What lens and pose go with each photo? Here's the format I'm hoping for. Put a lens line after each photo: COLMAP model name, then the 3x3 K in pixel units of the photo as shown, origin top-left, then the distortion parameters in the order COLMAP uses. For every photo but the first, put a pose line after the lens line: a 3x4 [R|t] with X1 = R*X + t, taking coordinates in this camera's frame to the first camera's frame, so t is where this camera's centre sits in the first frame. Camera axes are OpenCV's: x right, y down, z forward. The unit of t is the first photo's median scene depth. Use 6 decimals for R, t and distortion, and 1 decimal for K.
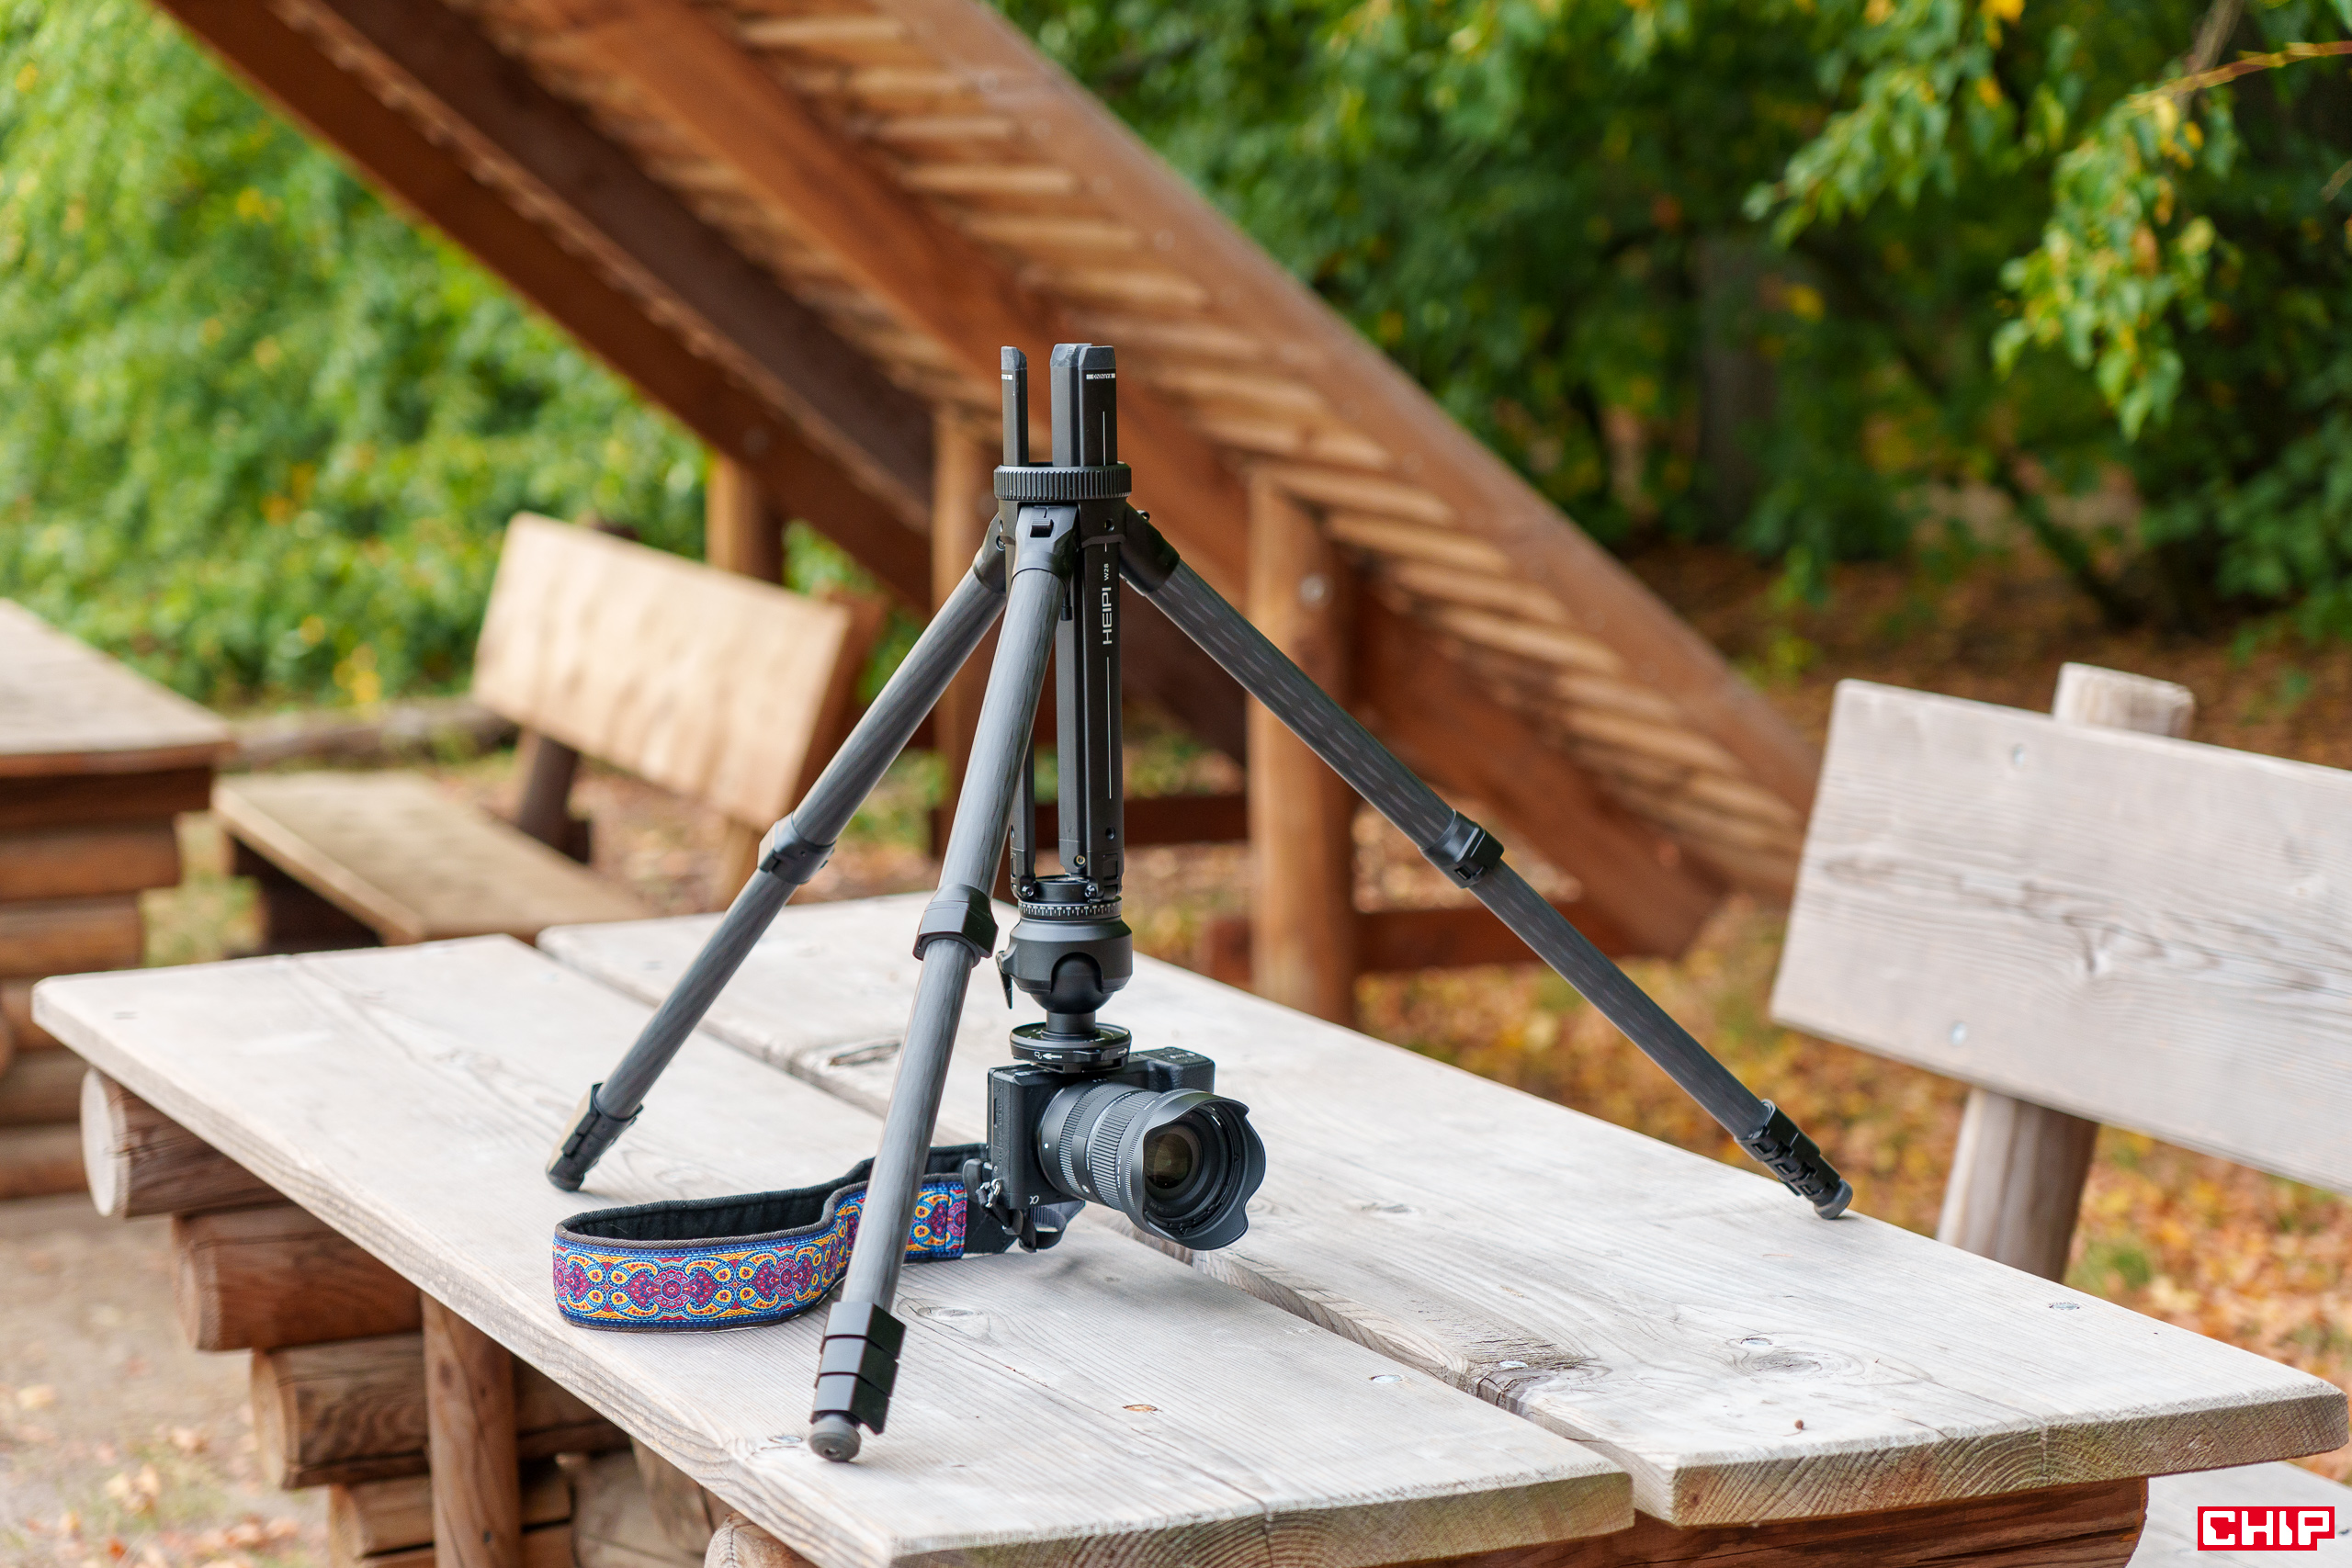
lens RADIAL K [[5746.1, 0, 1176.0], [0, 5746.1, 784.0], [0, 0, 1]] dist [-0.095338, -0.128404]
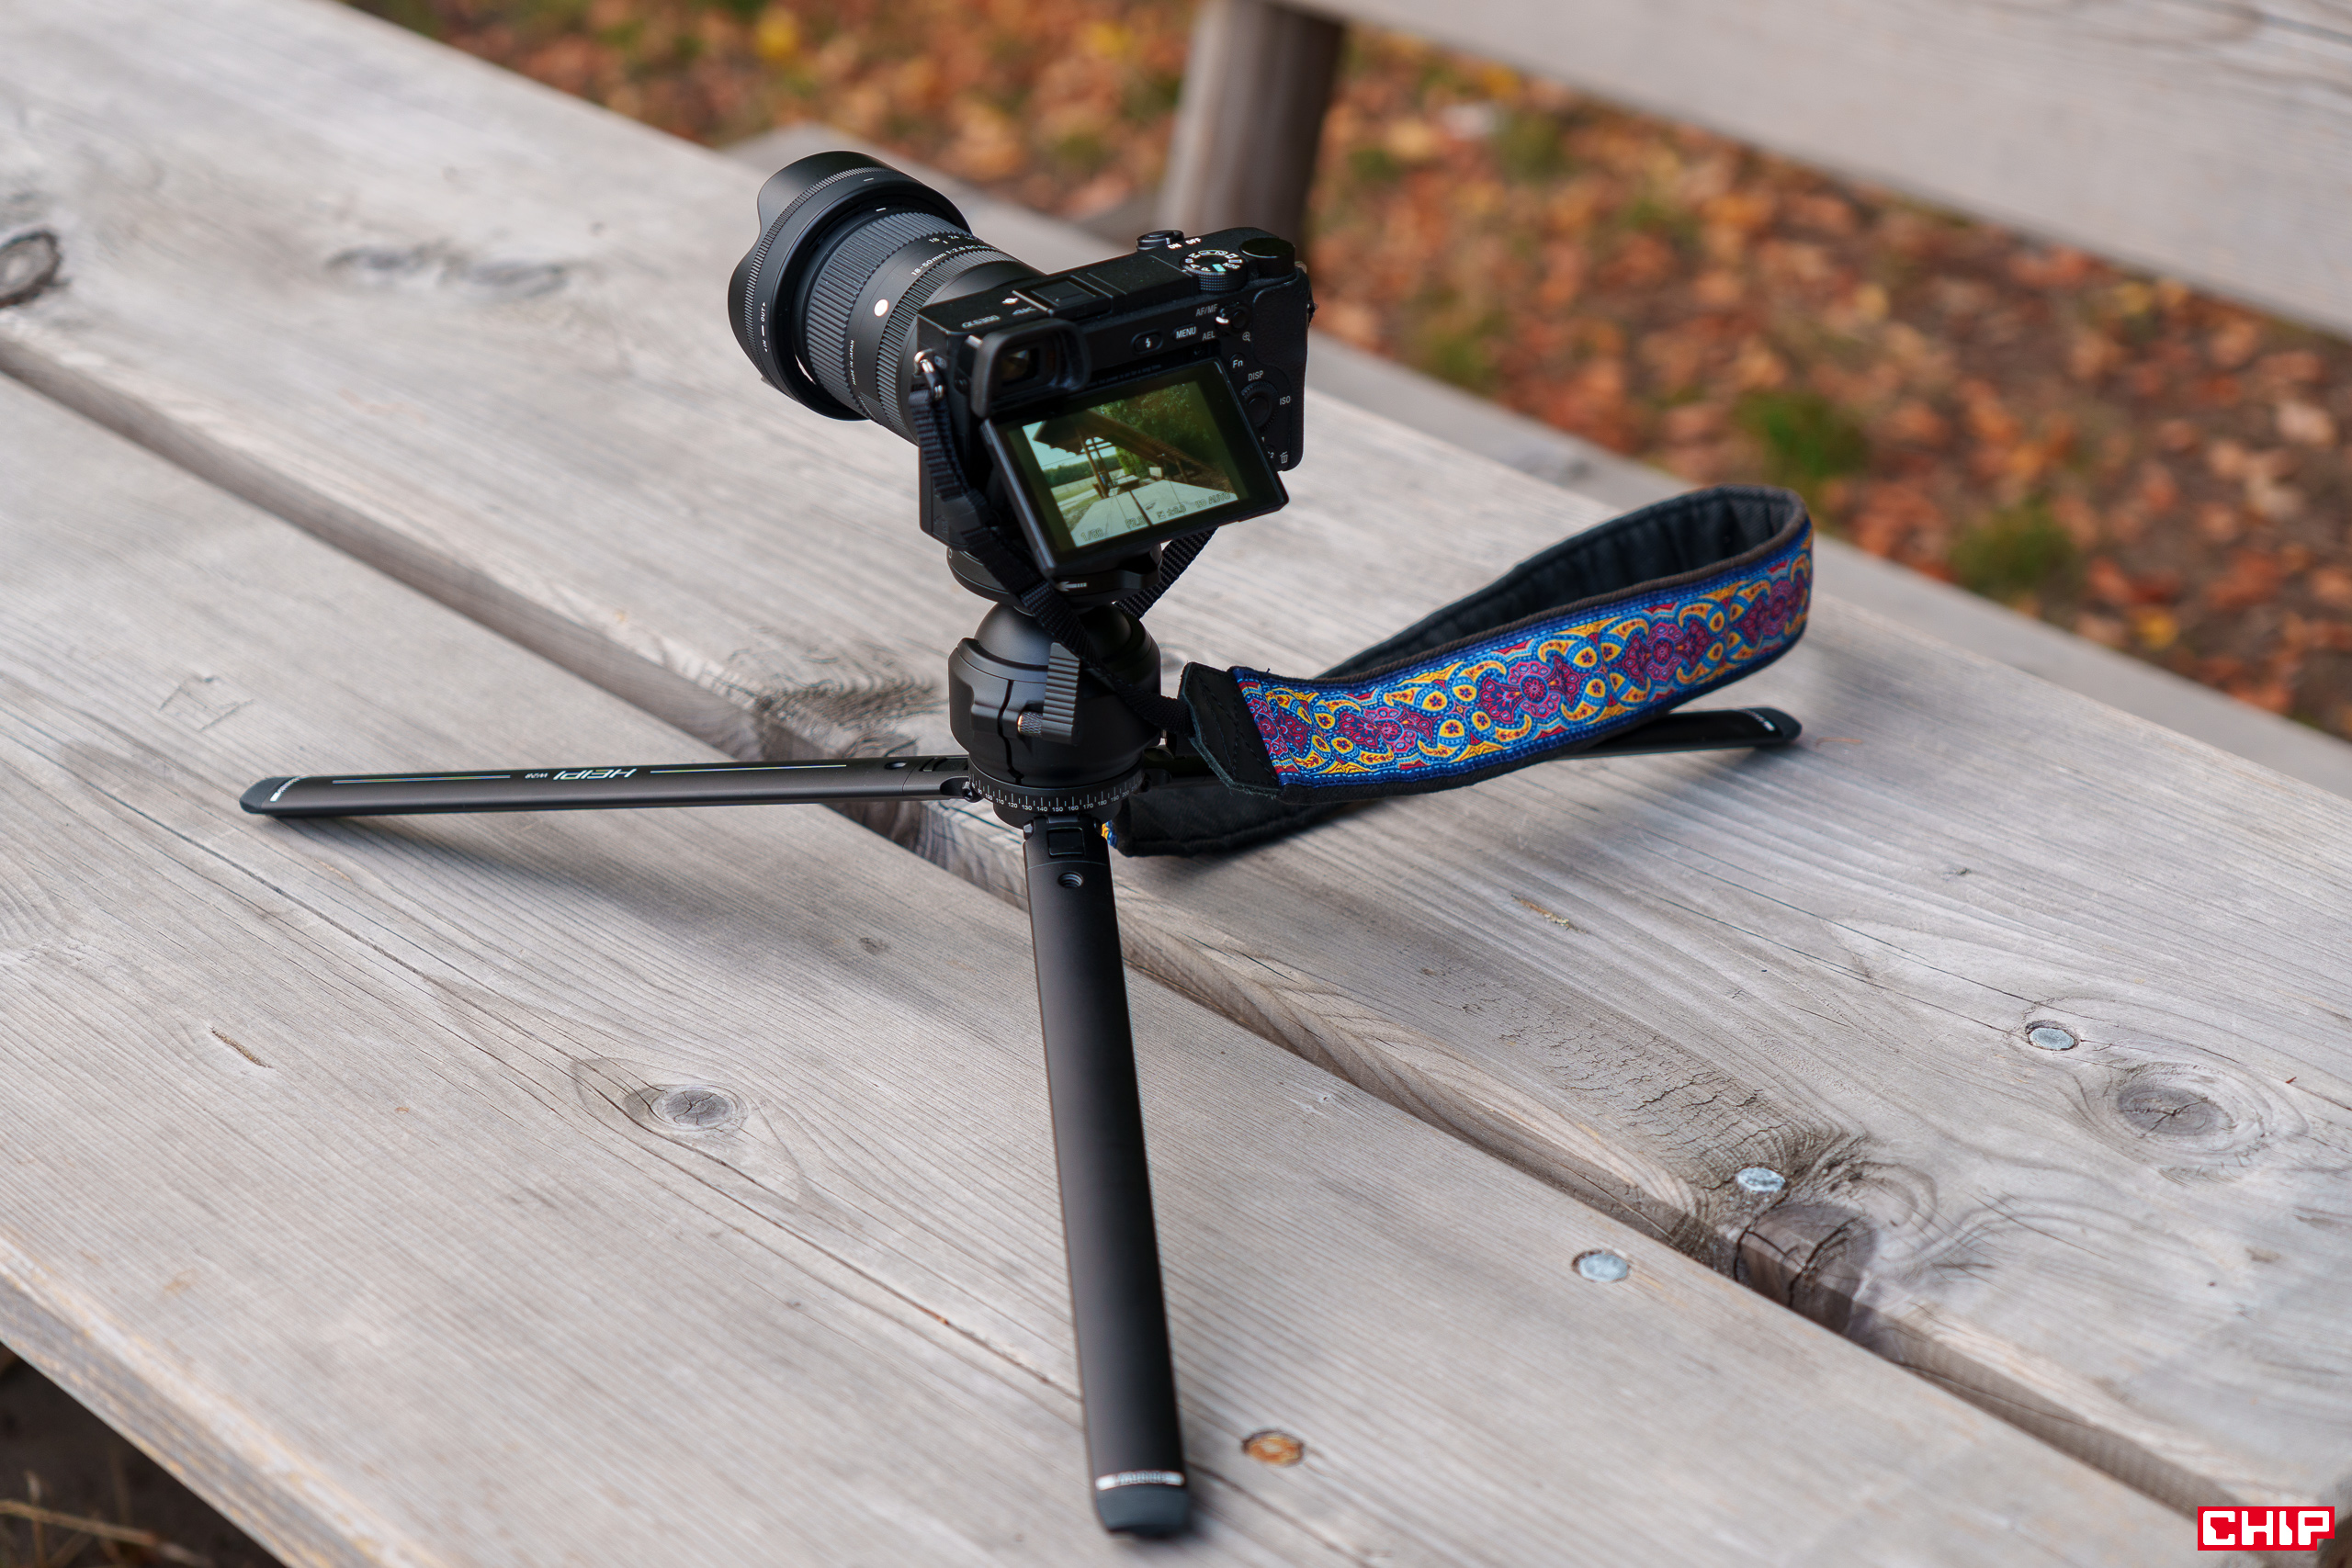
lens RADIAL K [[4897.6, 0, 1176.0], [0, 4897.6, 784.0], [0, 0, 1]] dist [-0.003209, 0.100888]
pose [[0.941404, -0.135219, 0.308991, -0.093710], [0.028156, 0.944428, 0.327510, -0.065953], [-0.336105, -0.299619, 0.892895, 0.365384]]
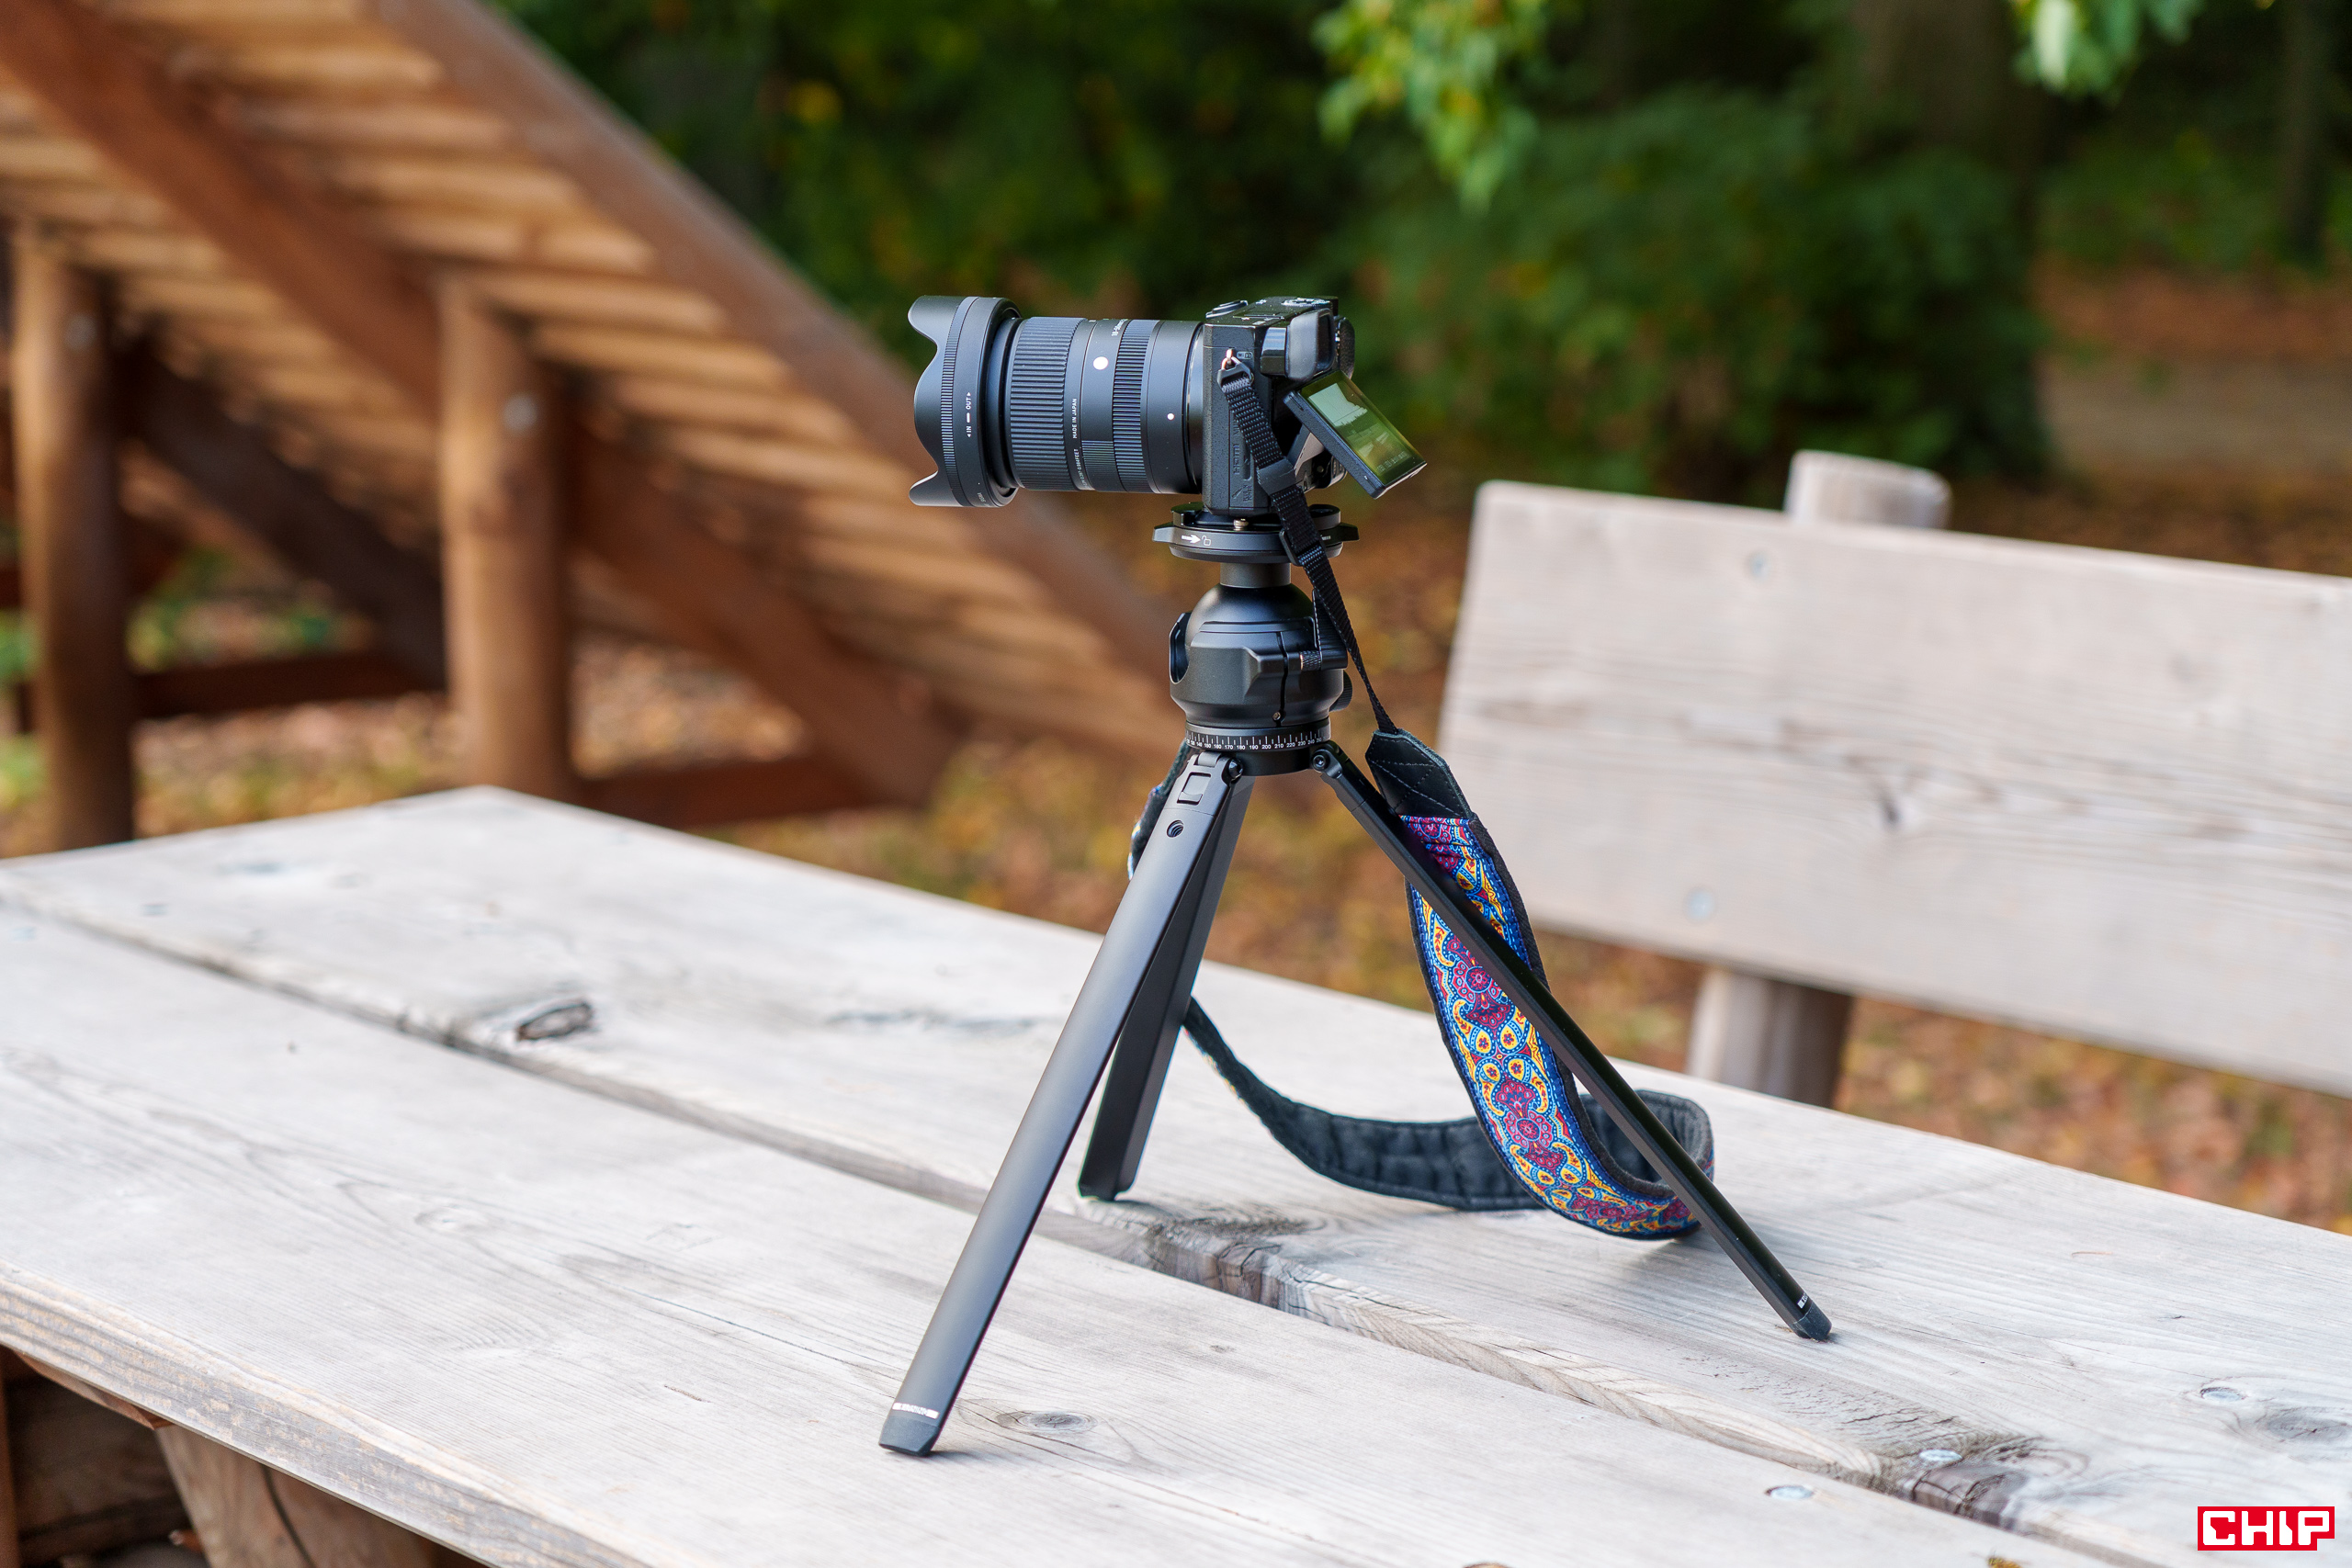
lens RADIAL K [[5733.8, 0, 1141.5], [0, 5733.8, 780.5], [0, 0, 1]] dist [-0.020405, 0.564174]
pose [[0.978224, -0.046786, 0.202208, -0.109084], [0.040999, 0.998623, 0.032715, -0.004759], [-0.203460, -0.023712, 0.978796, 0.213580]]
